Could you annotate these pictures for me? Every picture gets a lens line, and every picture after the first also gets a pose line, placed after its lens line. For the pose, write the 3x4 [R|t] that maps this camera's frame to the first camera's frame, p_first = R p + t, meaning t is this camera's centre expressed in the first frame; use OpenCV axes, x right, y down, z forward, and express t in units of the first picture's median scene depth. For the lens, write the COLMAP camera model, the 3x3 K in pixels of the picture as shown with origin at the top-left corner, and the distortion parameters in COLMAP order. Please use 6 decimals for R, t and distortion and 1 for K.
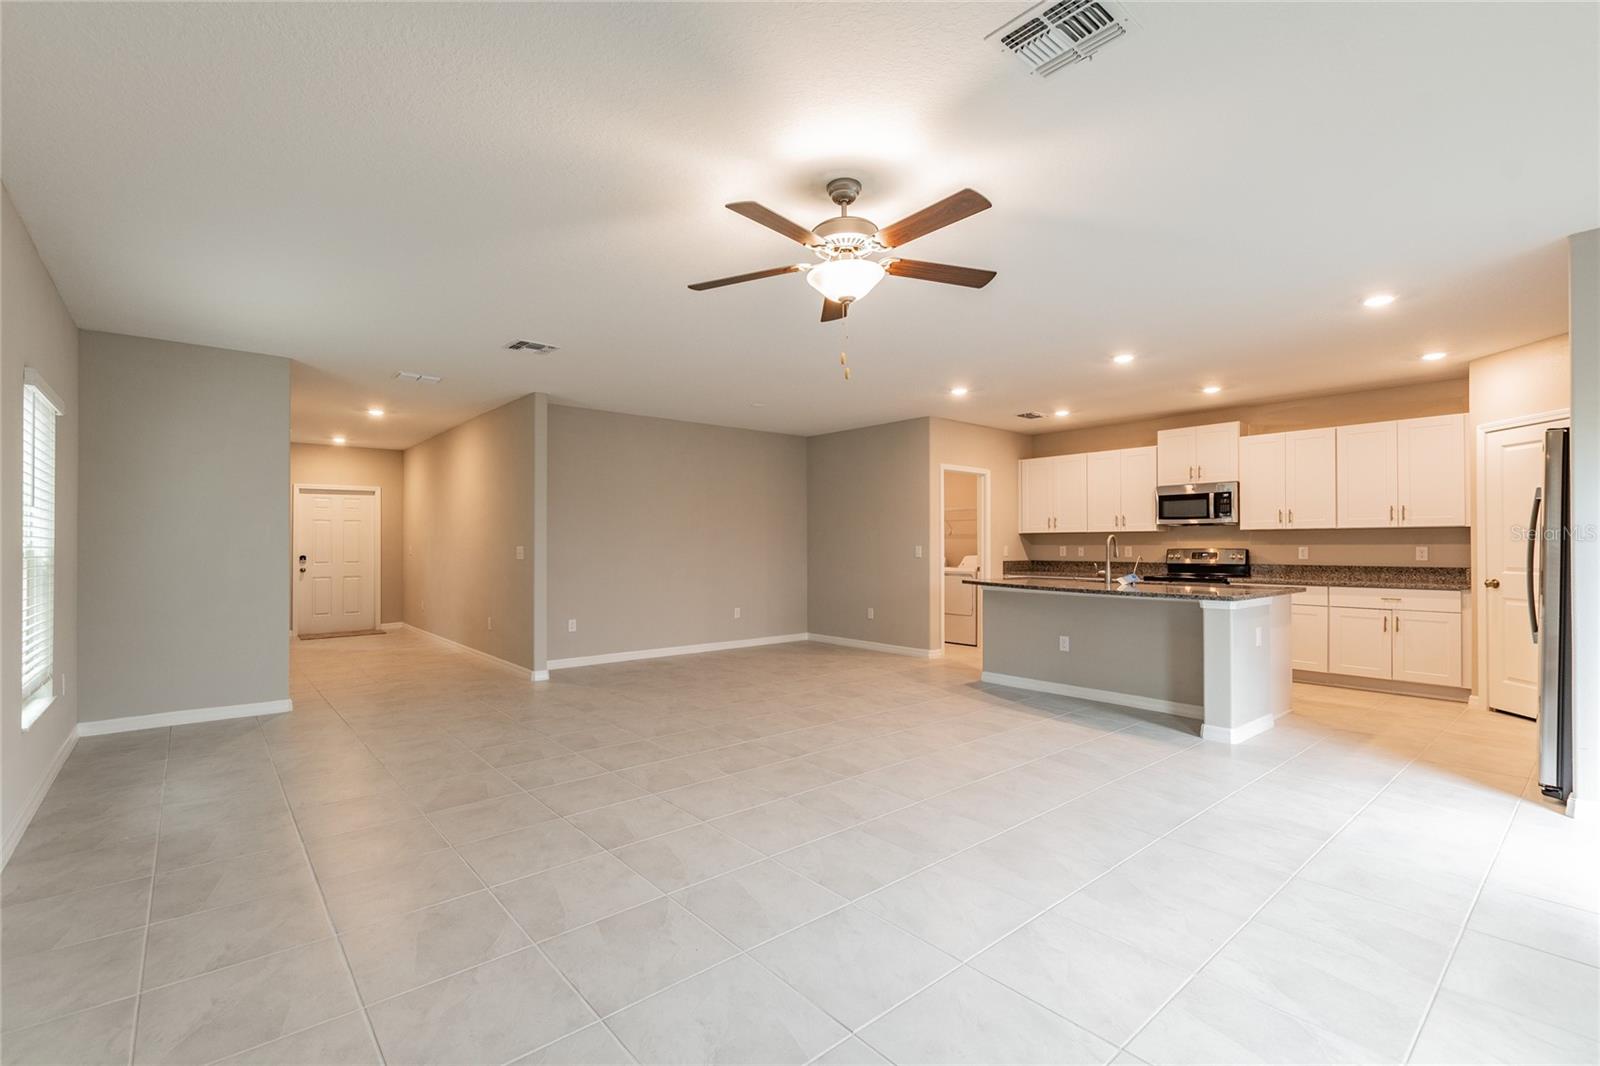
lens RADIAL K [[701.6, 0, 791.1], [0, 701.6, 540.8], [0, 0, 1]] dist [0.005454, -0.000501]
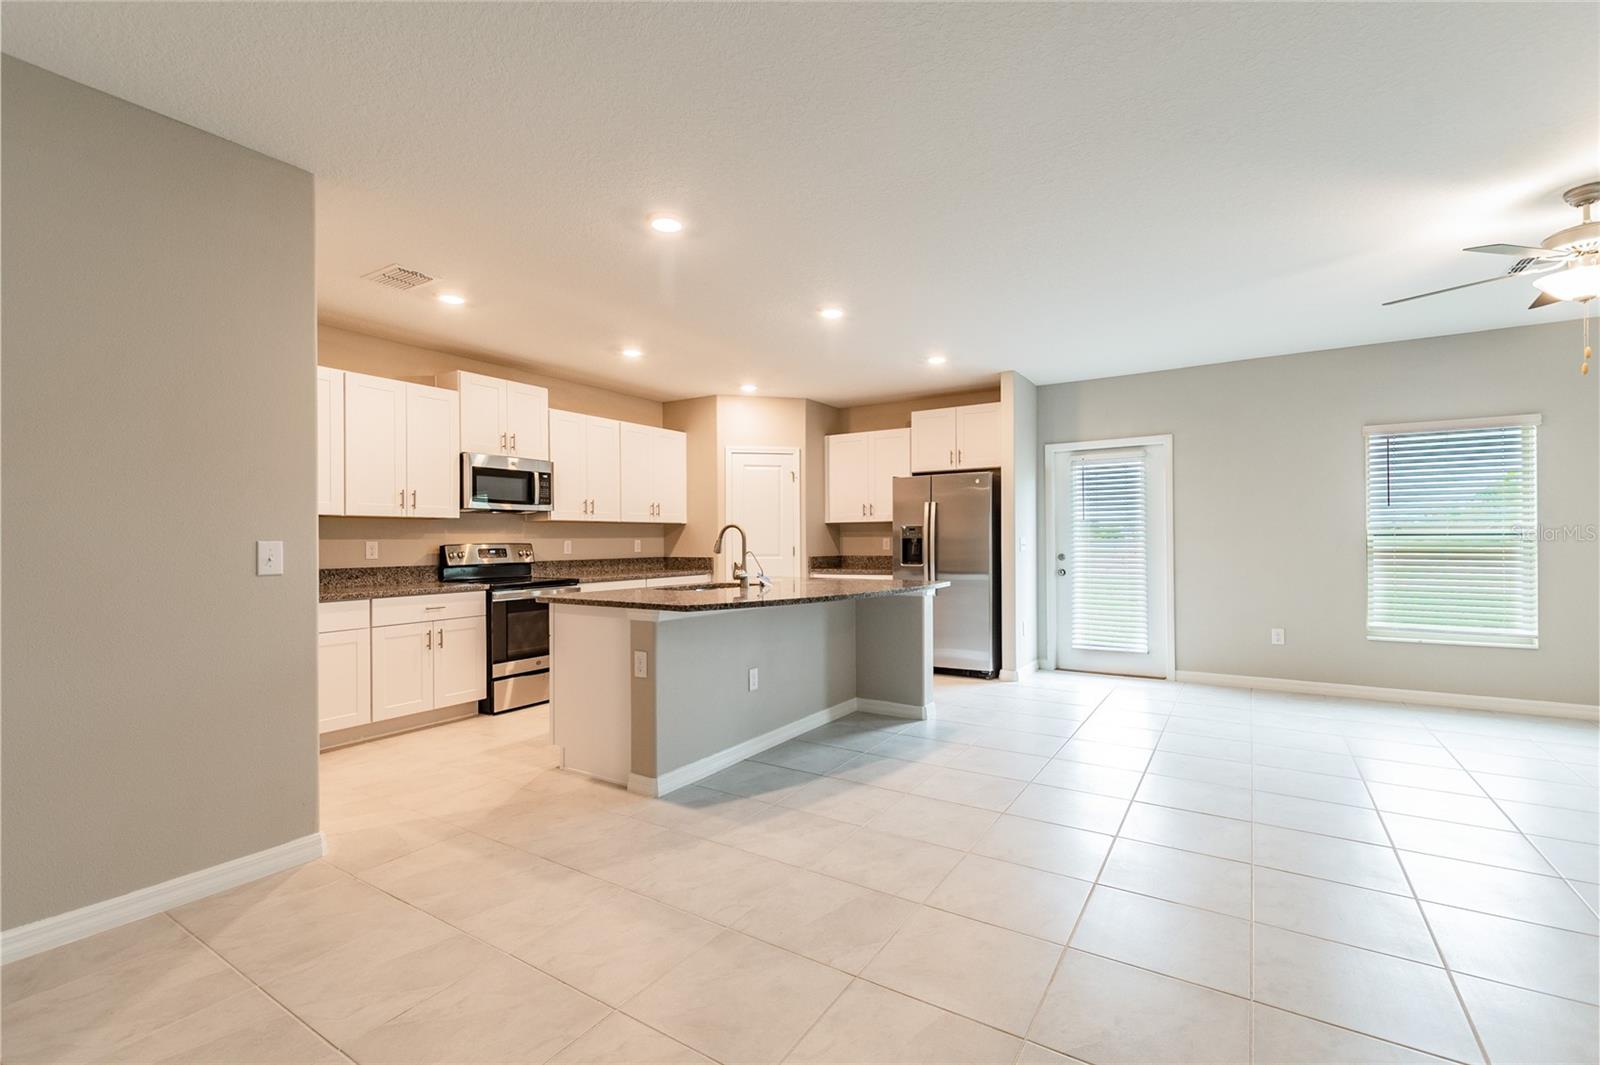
lens RADIAL K [[704.9, 0, 788.1], [0, 704.9, 539.2], [0, 0, 1]] dist [0.002833, 0.000081]
pose [[-0.286859, 0.002679, 0.957969, -0.236131], [0.000329, 0.999996, -0.002698, 0.009247], [-0.957973, -0.000458, -0.286858, 0.971023]]
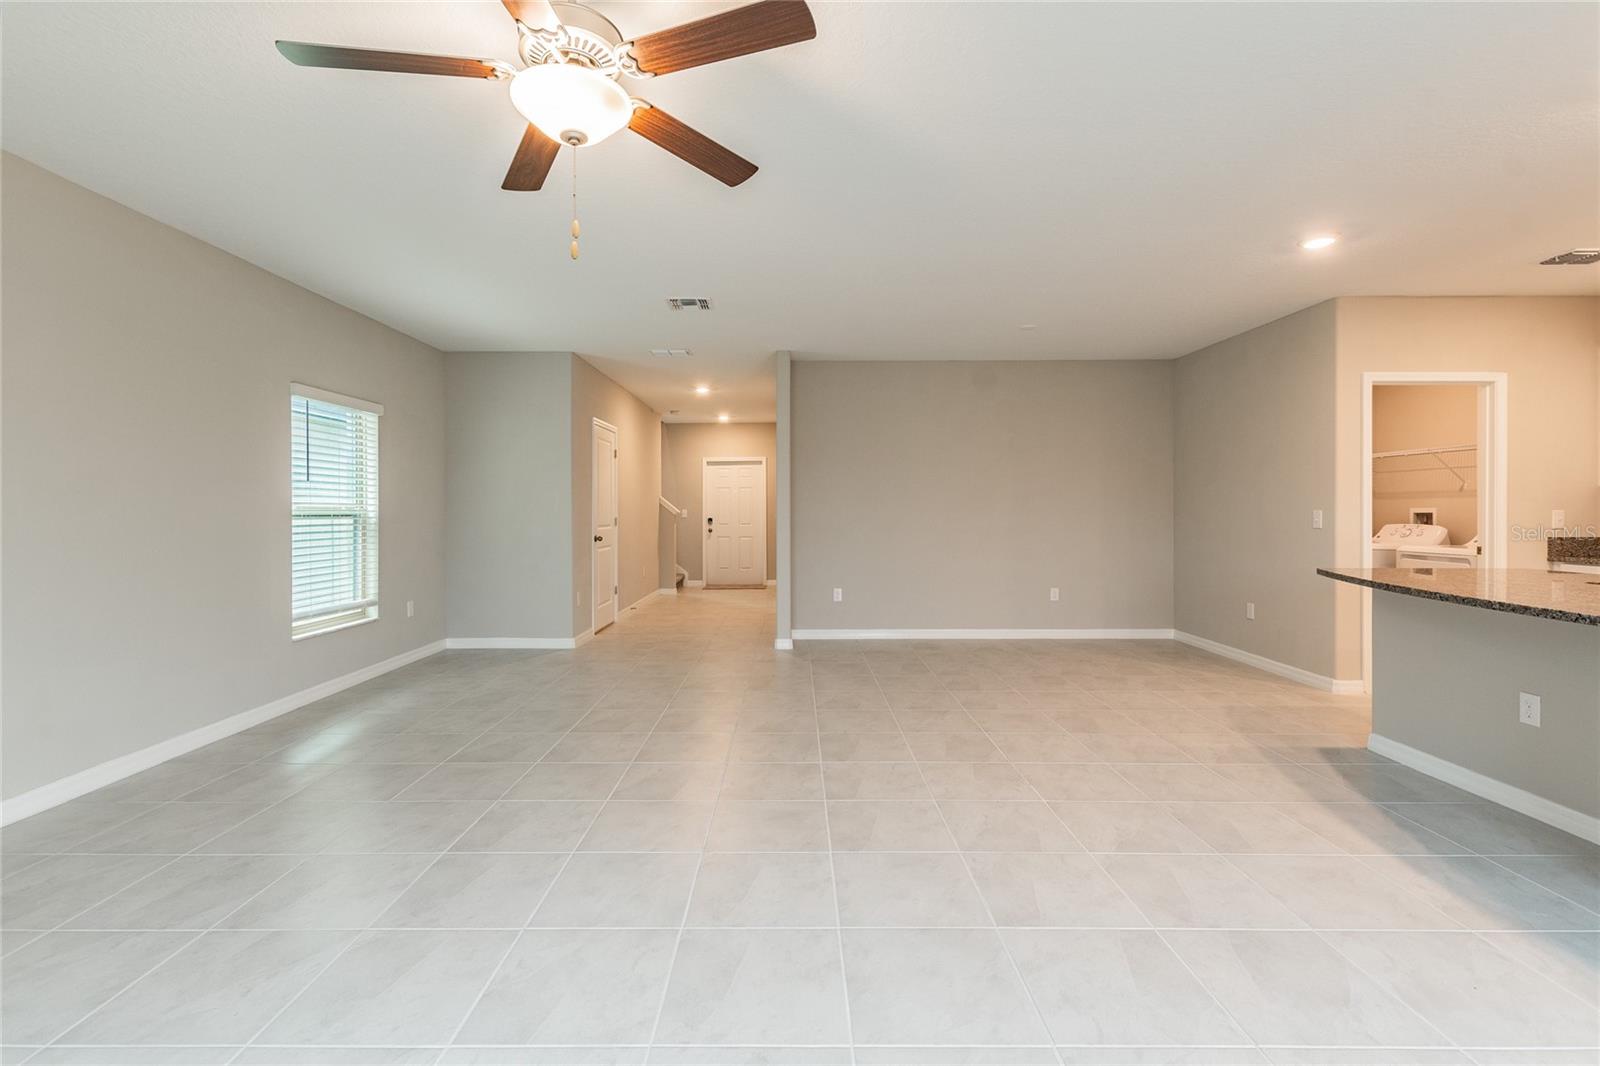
lens RADIAL K [[714.2, 0, 793.7], [0, 714.2, 511.3], [0, 0, 1]] dist [0.005852, -0.000259]
pose [[0.763900, 0.000868, -0.645334, 0.266949], [0.004512, 0.999967, 0.006686, 0.003009], [0.645318, -0.008019, 0.763872, 0.242939]]
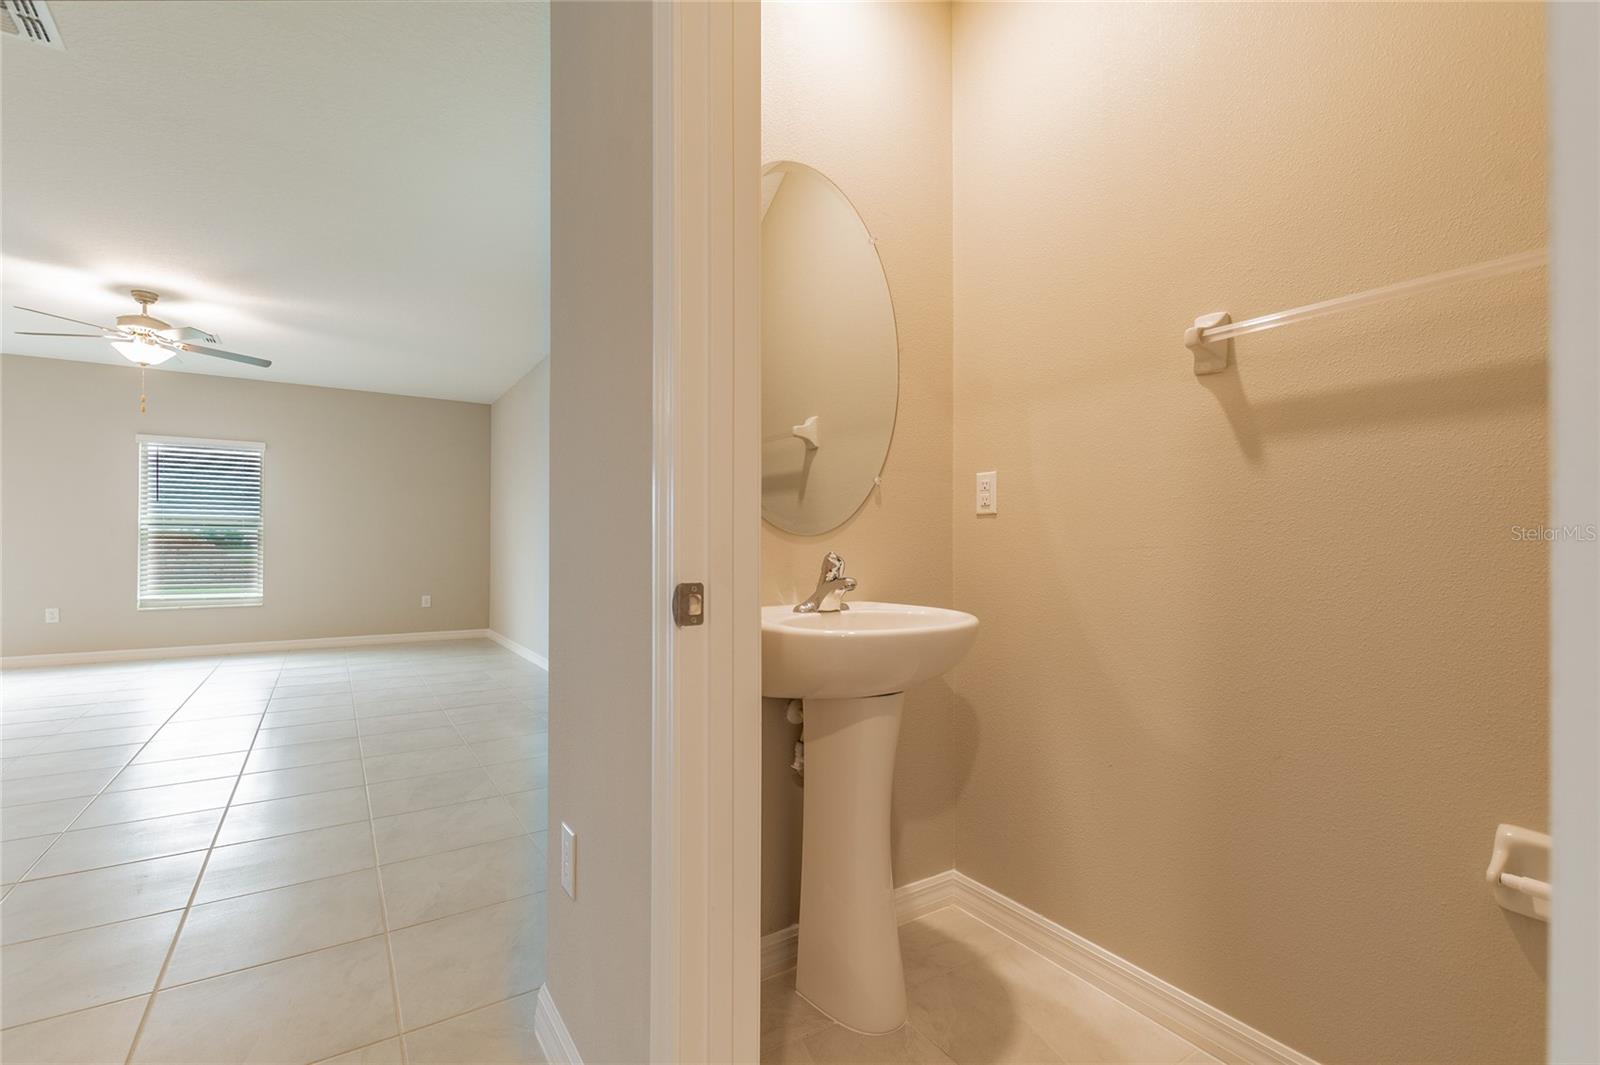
lens RADIAL K [[701.6, 0, 791.1], [0, 701.6, 540.3], [0, 0, 1]] dist [0.005454, -0.000501]
pose [[-0.993290, 0.000268, 0.115650, -0.634655], [-0.001119, 0.999928, -0.011925, 0.034020], [-0.115645, -0.011975, -0.993218, 0.969113]]
